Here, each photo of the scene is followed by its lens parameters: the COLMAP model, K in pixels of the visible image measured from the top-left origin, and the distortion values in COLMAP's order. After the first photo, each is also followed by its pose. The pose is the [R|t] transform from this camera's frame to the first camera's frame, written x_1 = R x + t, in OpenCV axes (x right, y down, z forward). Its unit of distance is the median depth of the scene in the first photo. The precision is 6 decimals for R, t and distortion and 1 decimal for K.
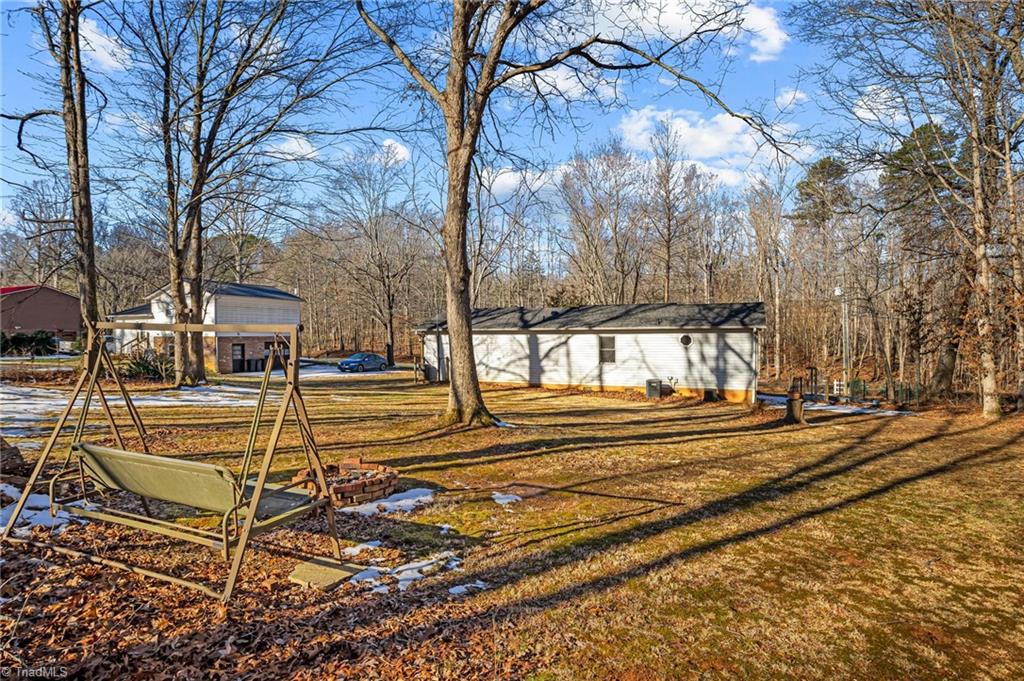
lens RADIAL K [[554.4, 0, 512.0], [0, 554.4, 340.5], [0, 0, 1]] dist [-0.000316, -0.000019]
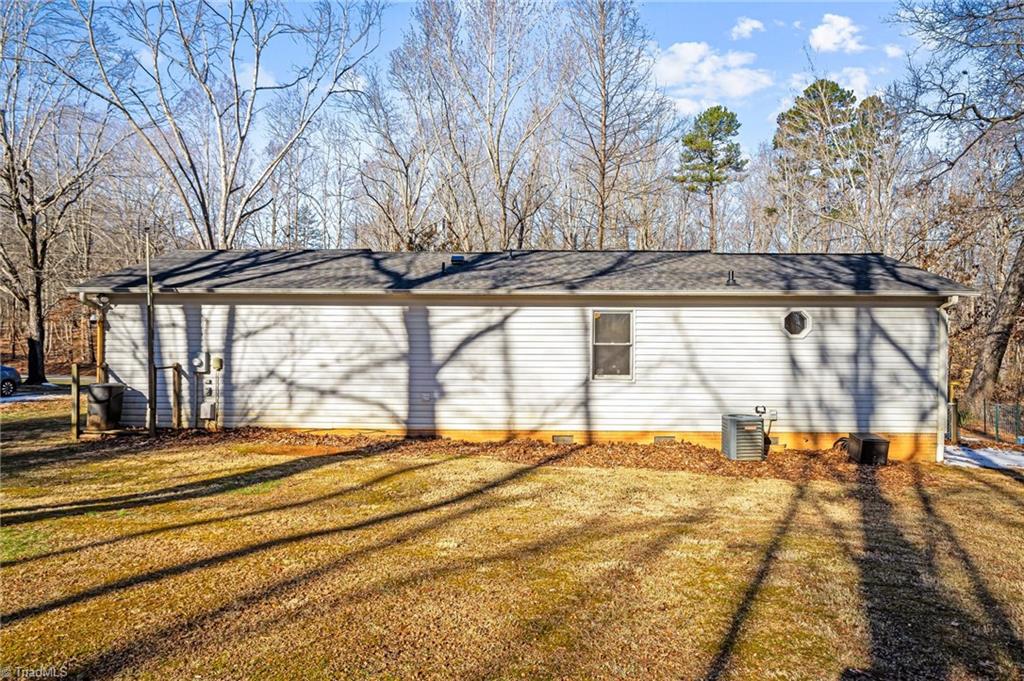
lens RADIAL K [[572.7, 0, 512.0], [0, 572.7, 340.5], [0, 0, 1]] dist [0.003715, 0.000951]
pose [[0.909607, 0.004839, 0.415441, -0.075532], [-0.001307, 0.999961, -0.008784, 0.018955], [-0.415468, 0.007447, 0.909578, 0.580120]]
